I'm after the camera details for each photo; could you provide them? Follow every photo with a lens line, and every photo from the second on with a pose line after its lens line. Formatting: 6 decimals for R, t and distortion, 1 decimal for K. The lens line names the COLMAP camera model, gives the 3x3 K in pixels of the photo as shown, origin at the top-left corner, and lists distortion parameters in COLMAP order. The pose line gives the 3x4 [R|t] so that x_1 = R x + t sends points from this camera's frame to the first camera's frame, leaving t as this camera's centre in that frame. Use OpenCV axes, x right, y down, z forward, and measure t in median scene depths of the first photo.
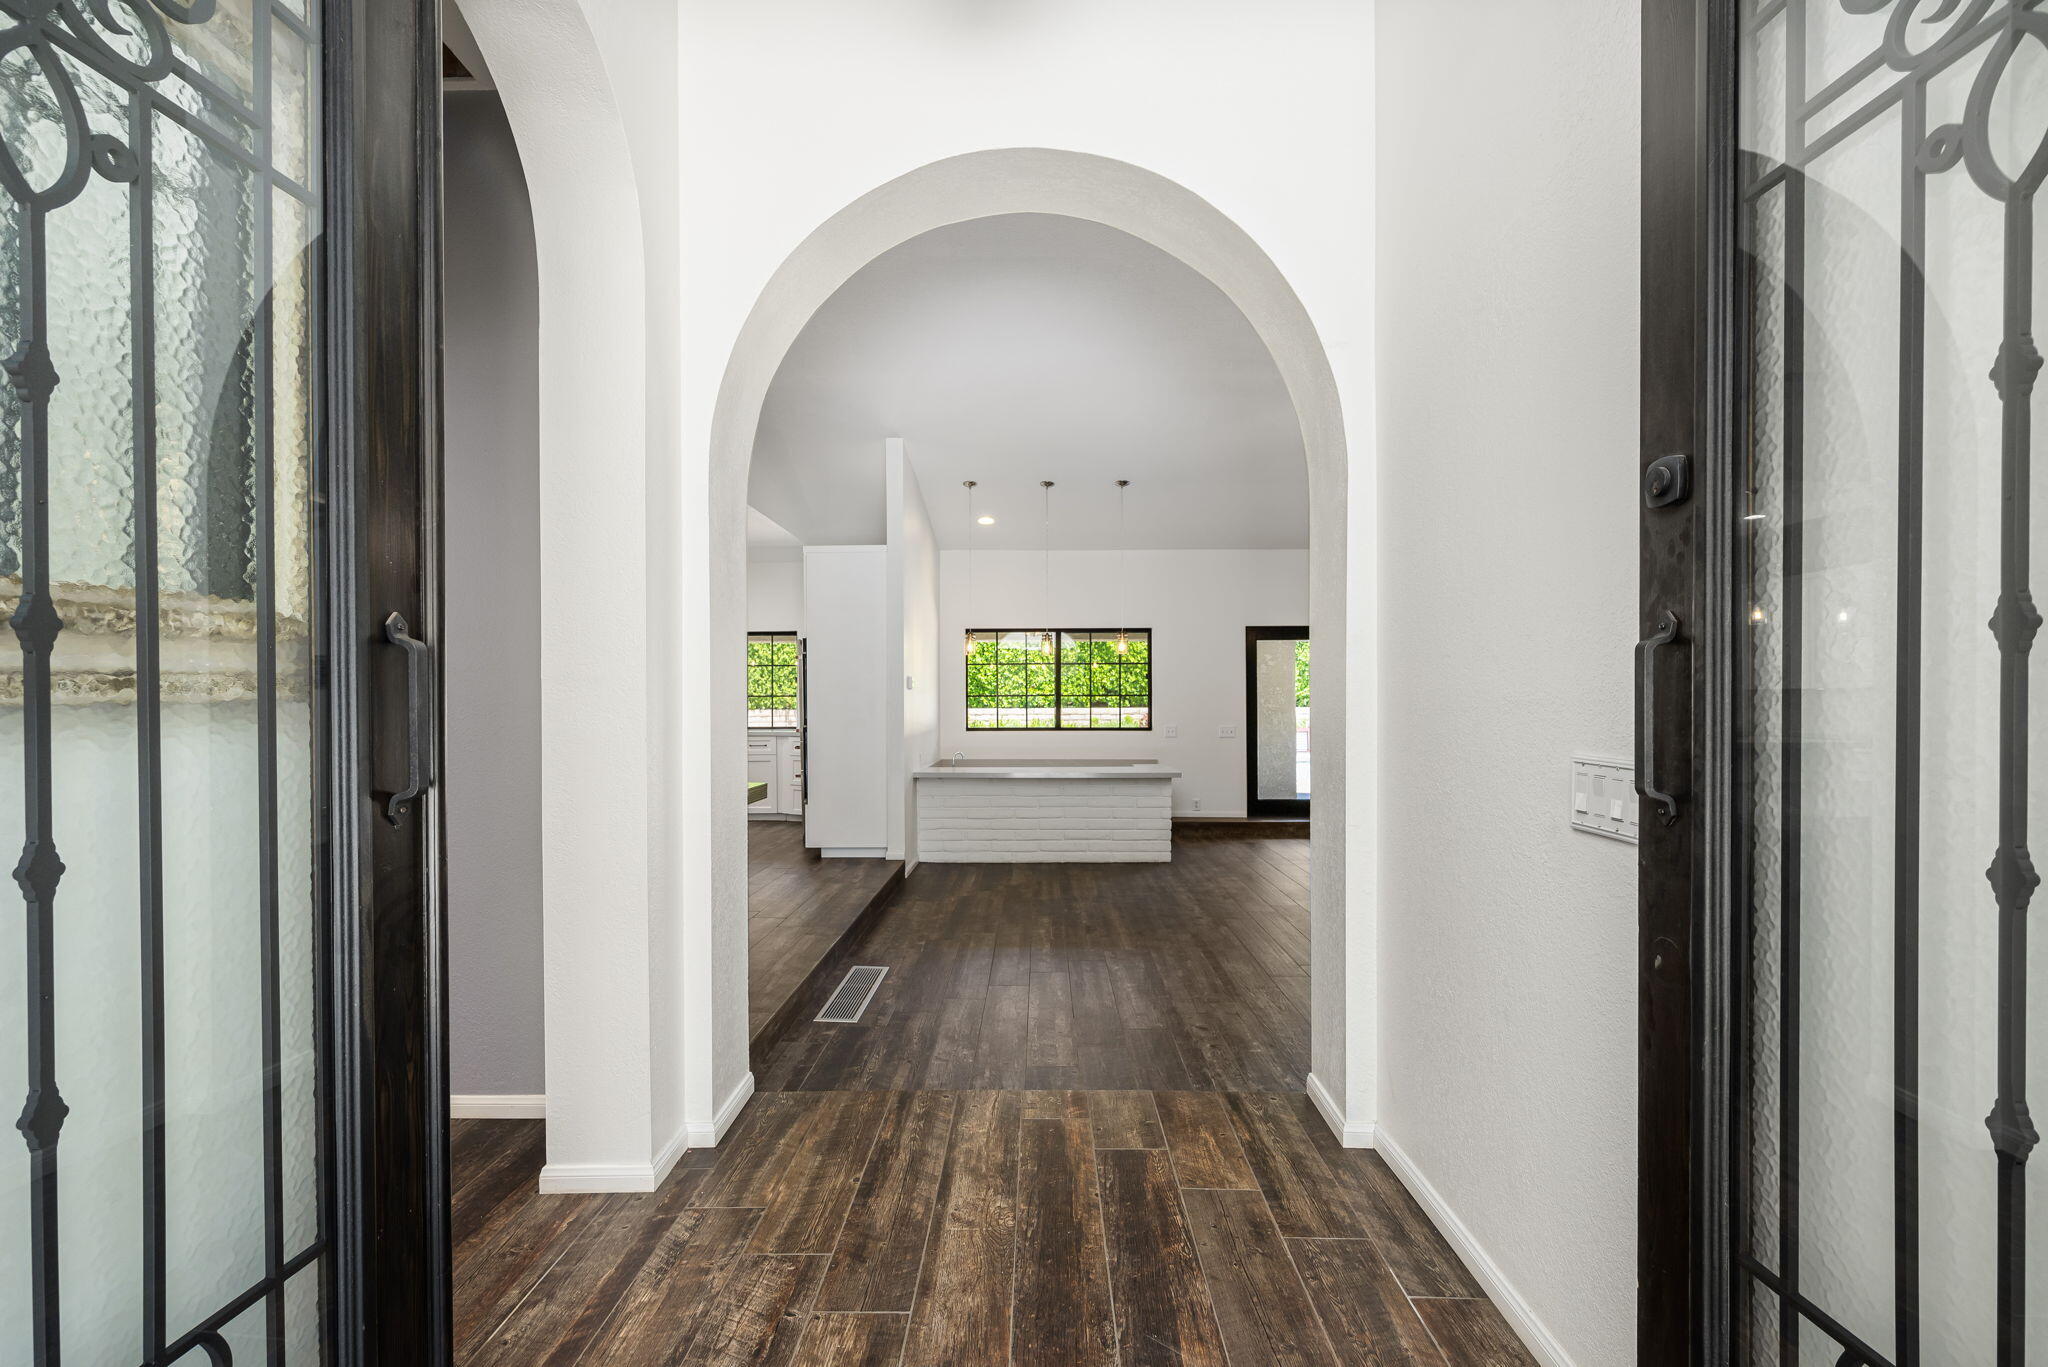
lens RADIAL K [[914.2, 0, 1006.1], [0, 914.2, 710.1], [0, 0, 1]] dist [-0.002840, -0.000799]
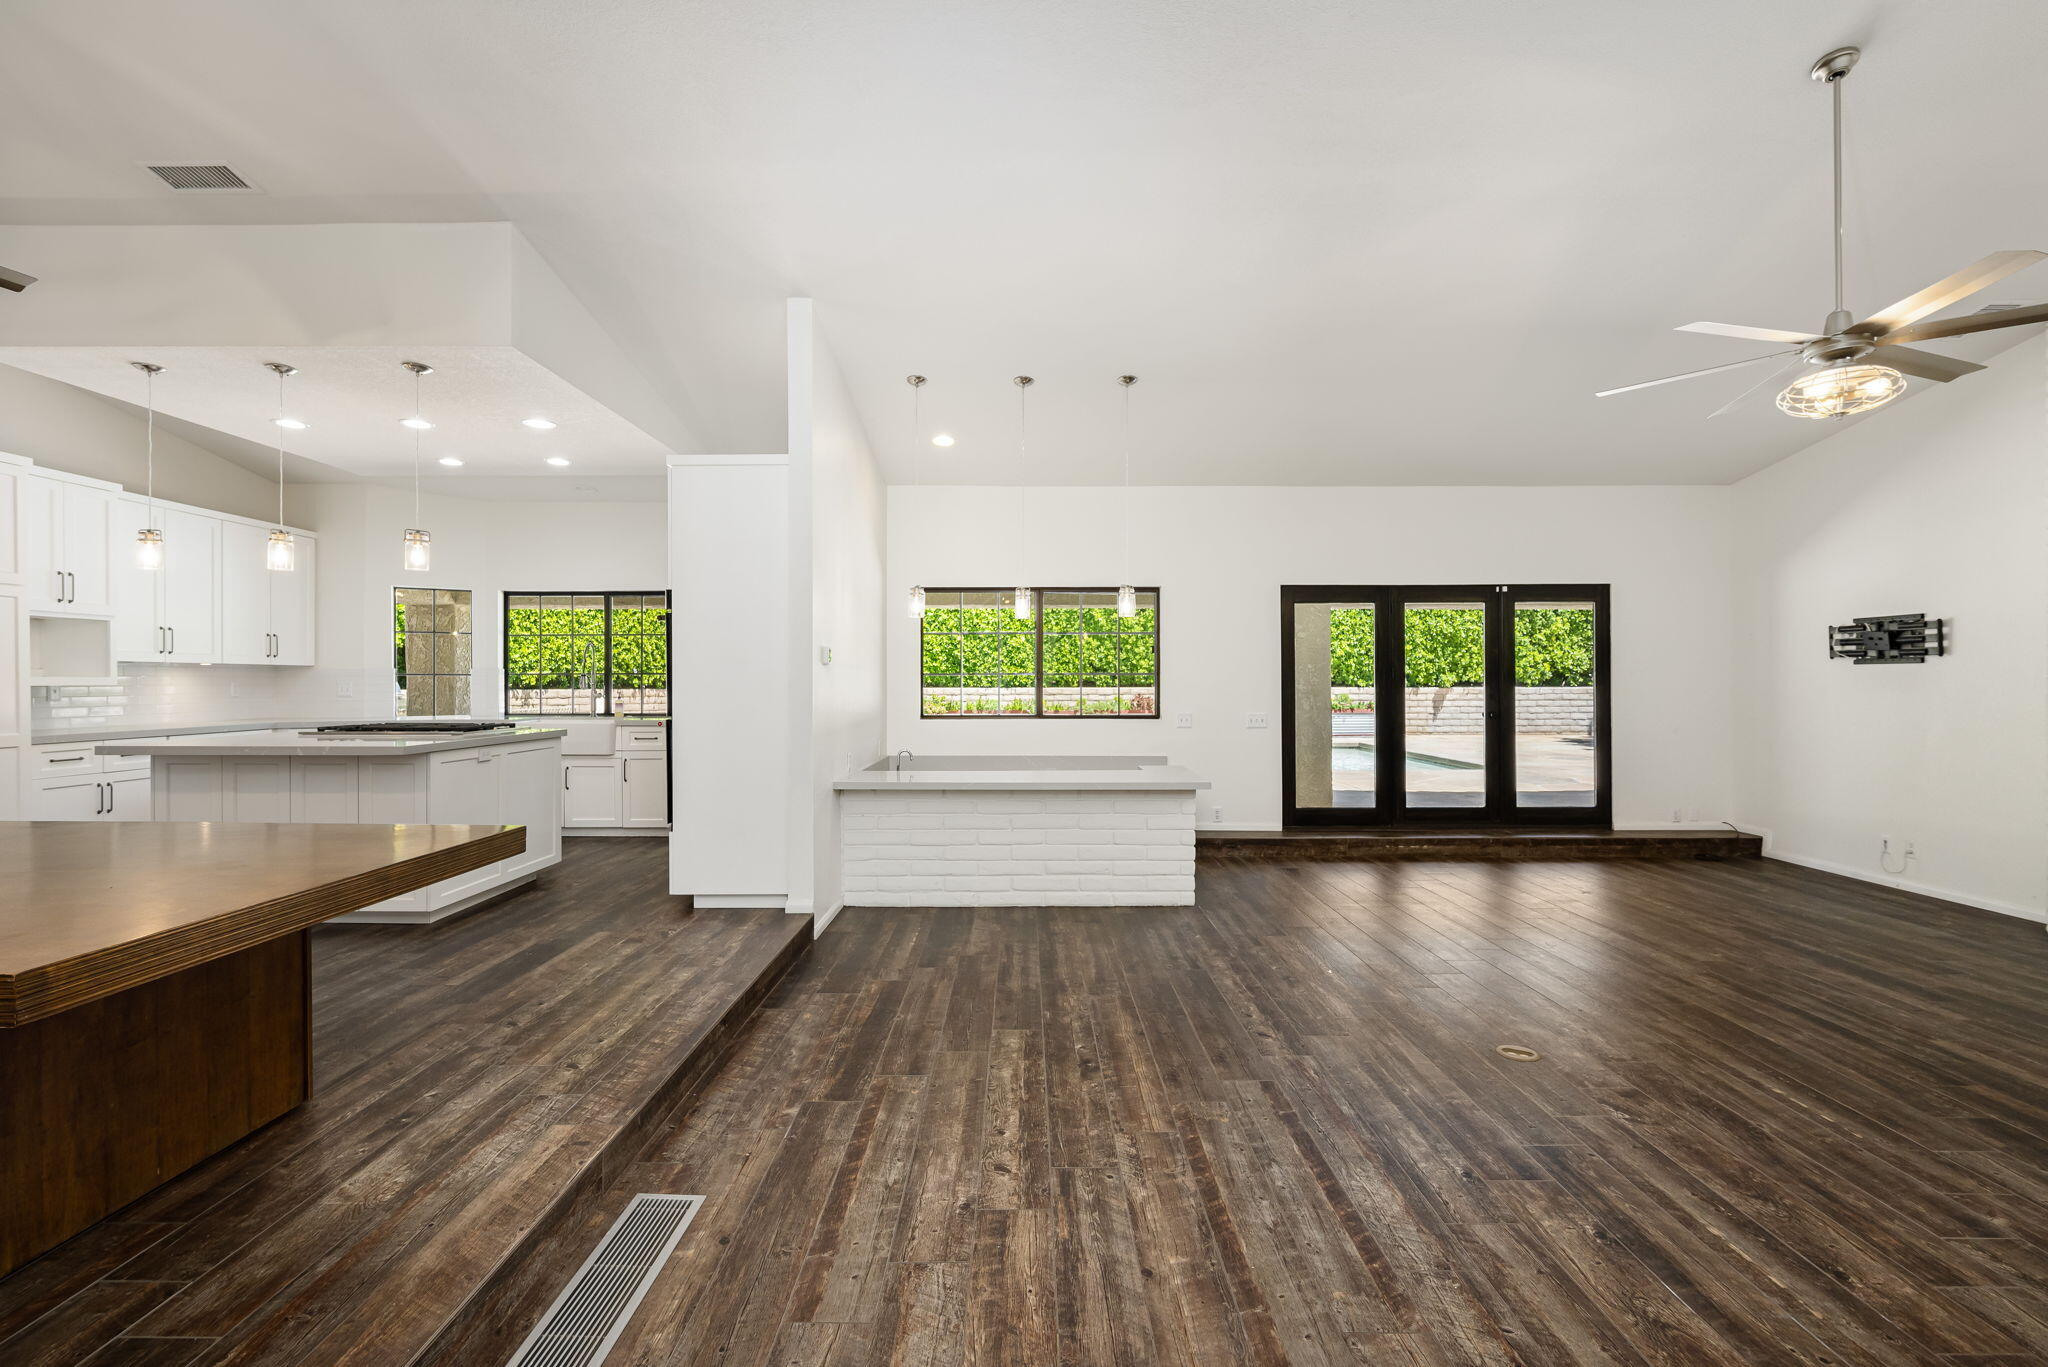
lens RADIAL K [[914.2, 0, 1017.4], [0, 914.2, 682.9], [0, 0, 1]] dist [-0.002840, -0.000799]
pose [[0.999577, 0.001678, 0.029046, 0.019972], [-0.001505, 0.999981, -0.005971, -0.004341], [-0.029056, 0.005925, 0.999560, 0.286073]]
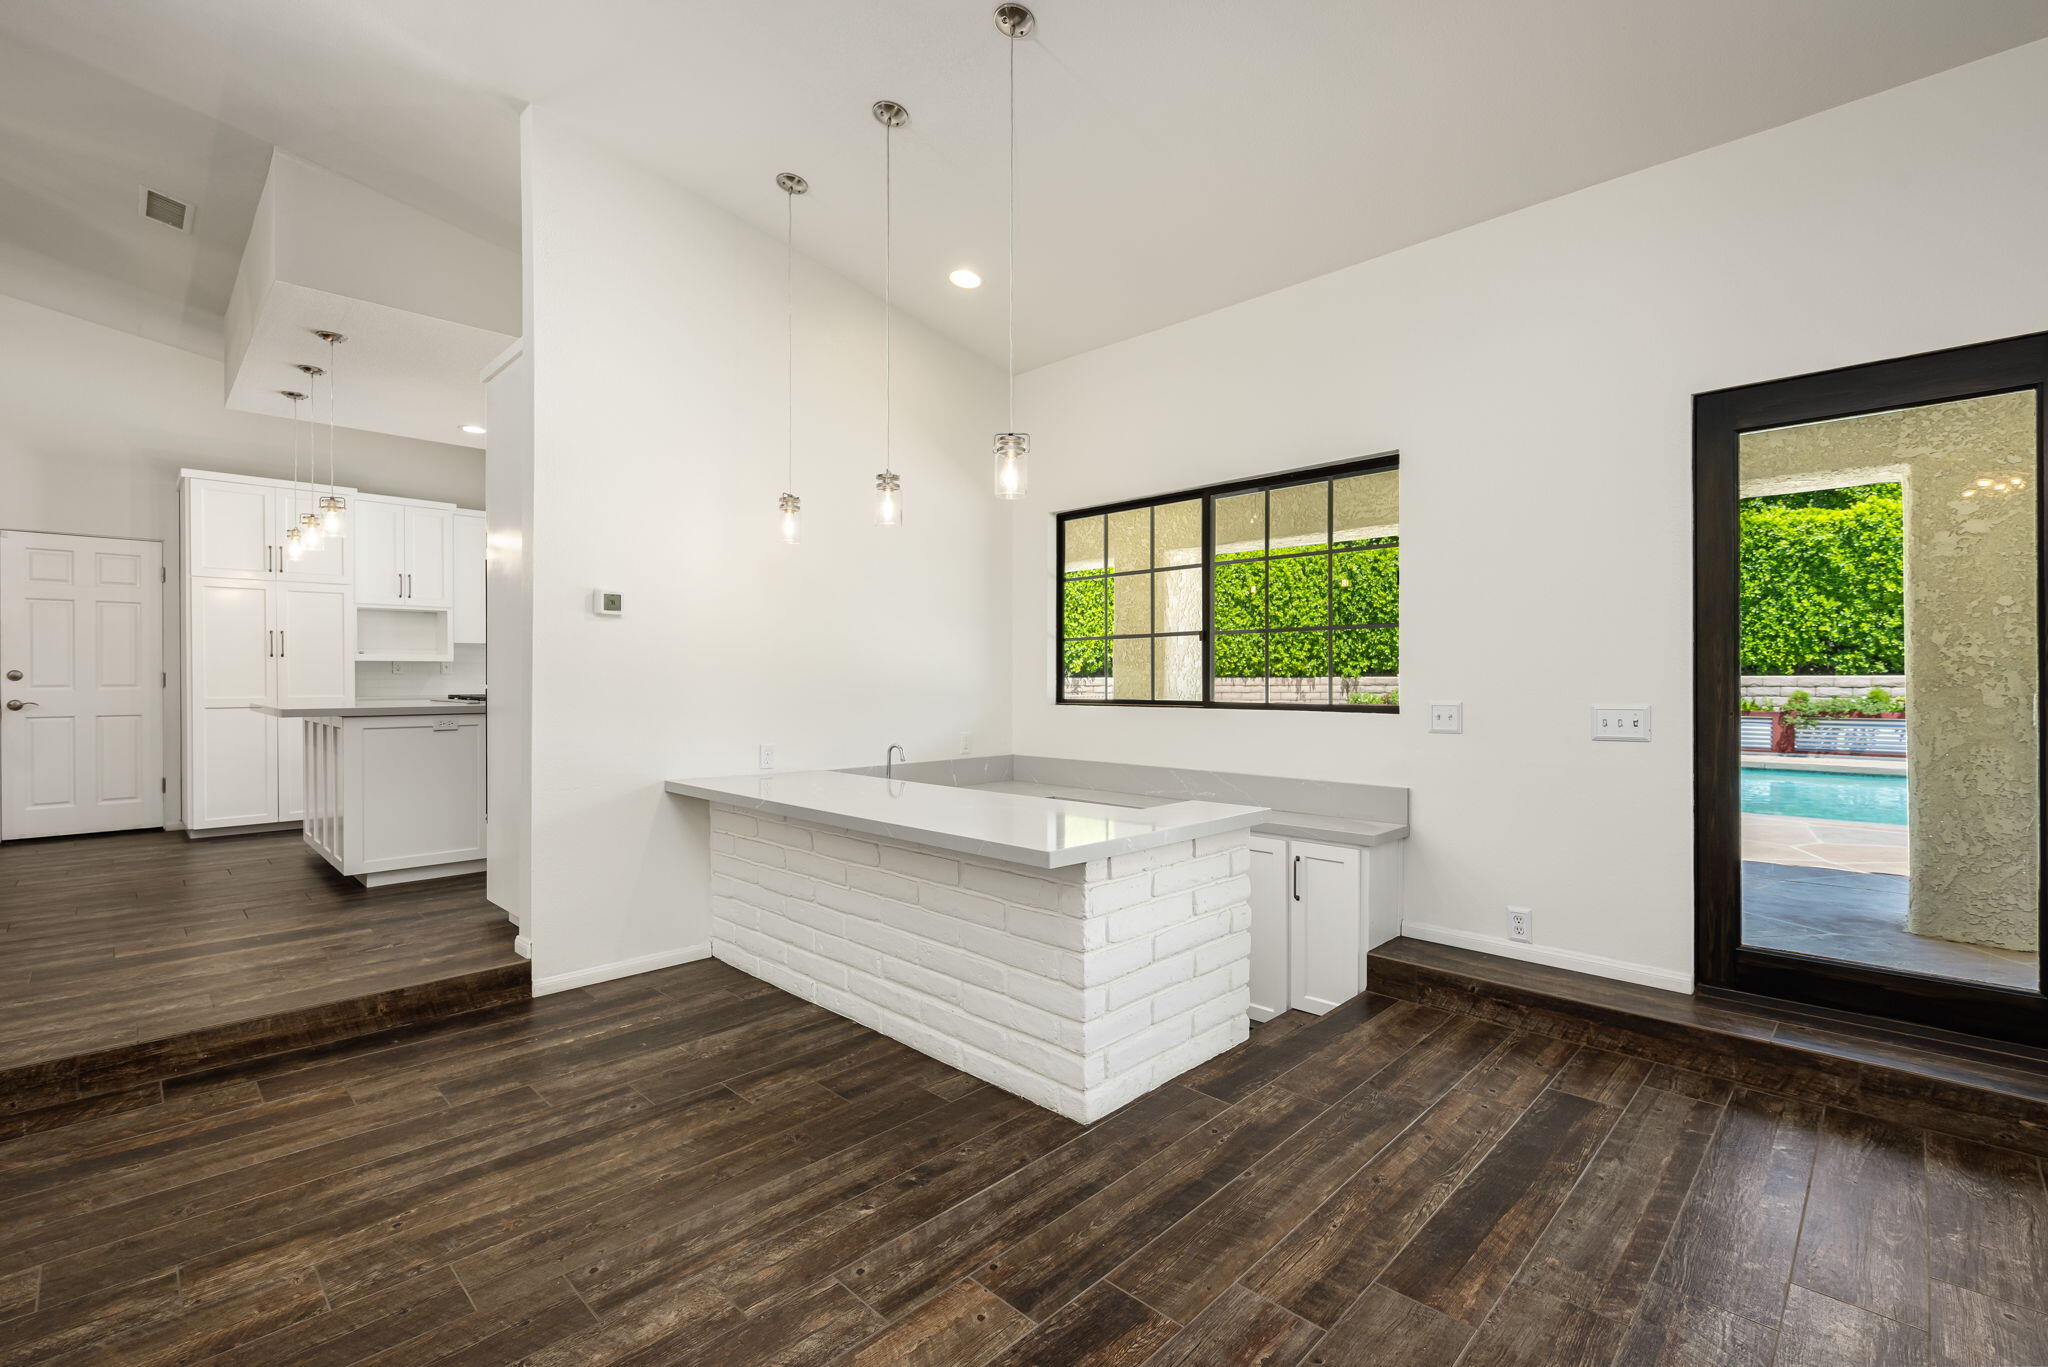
lens RADIAL K [[914.2, 0, 992.9], [0, 914.2, 677.9], [0, 0, 1]] dist [-0.002840, -0.000799]
pose [[0.732711, 0.001568, -0.680538, 0.371666], [-0.004937, 0.999983, -0.003012, 0.011580], [0.680522, 0.005567, 0.732707, 0.743629]]
